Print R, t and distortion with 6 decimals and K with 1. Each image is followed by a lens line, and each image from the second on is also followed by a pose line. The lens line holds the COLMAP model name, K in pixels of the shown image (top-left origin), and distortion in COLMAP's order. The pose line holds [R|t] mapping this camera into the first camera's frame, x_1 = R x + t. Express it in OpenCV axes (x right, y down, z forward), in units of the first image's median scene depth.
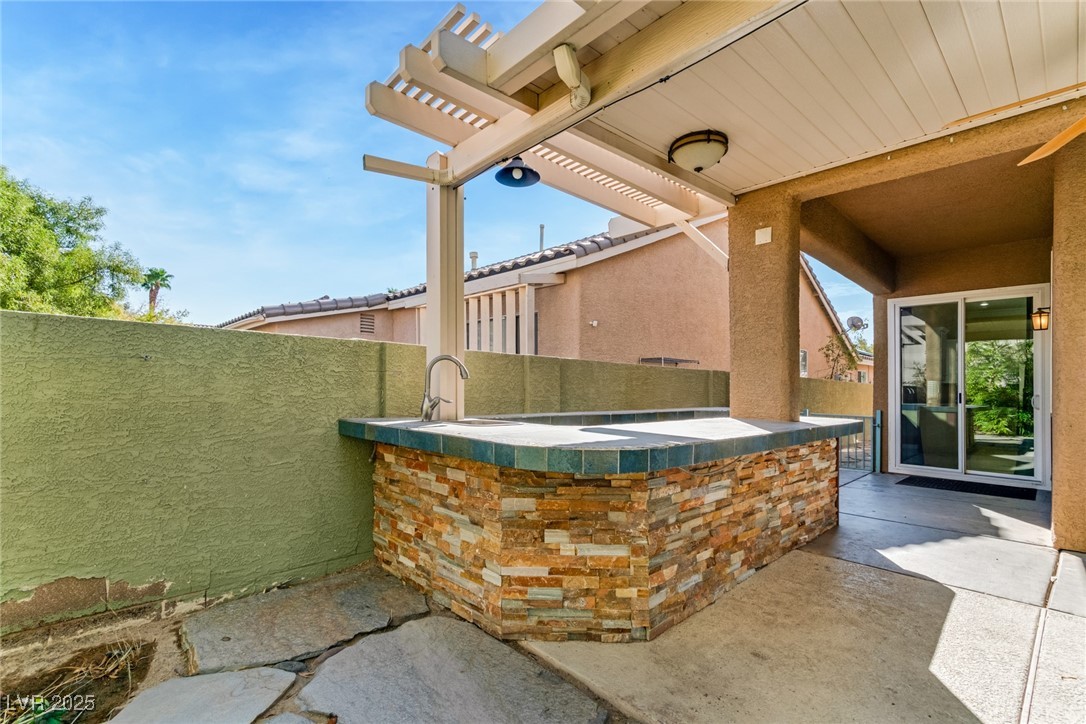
lens RADIAL K [[494.0, 0, 542.5], [0, 494.0, 377.1], [0, 0, 1]] dist [0.000172, -0.000264]
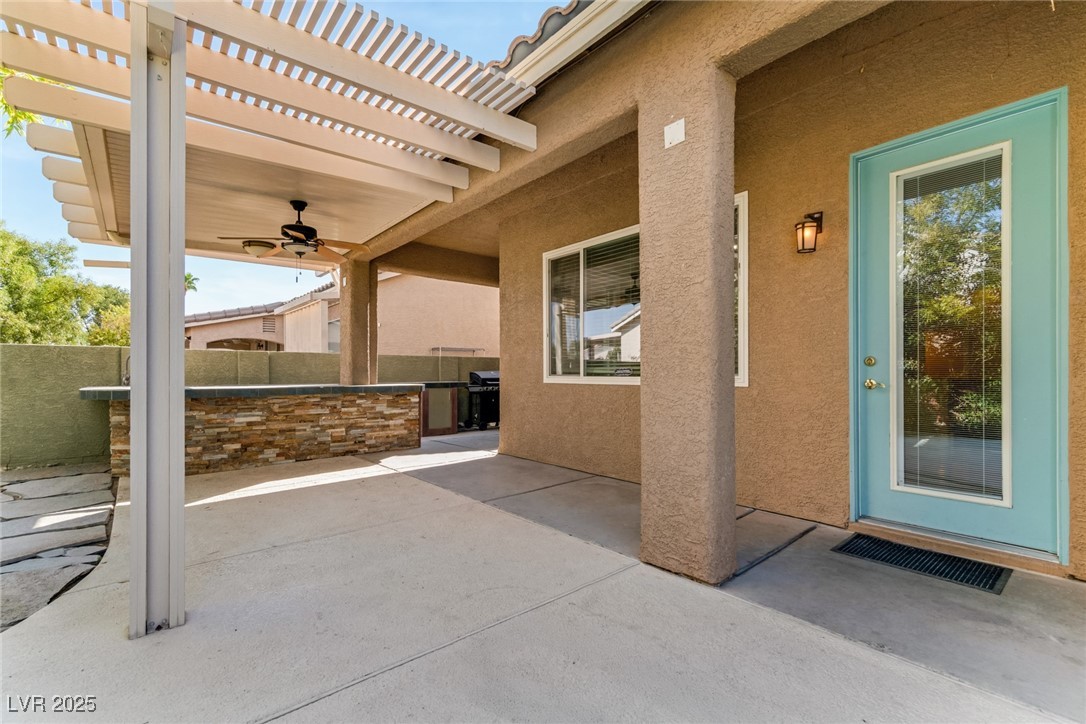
lens RADIAL K [[476.8, 0, 543.0], [0, 476.8, 362.0], [0, 0, 1]] dist [-0.012573, 0.000289]
pose [[0.999119, -0.021632, -0.035958, 0.537205], [0.021540, 0.999764, -0.002938, 0.011013], [0.036013, 0.002161, 0.999349, -0.301847]]
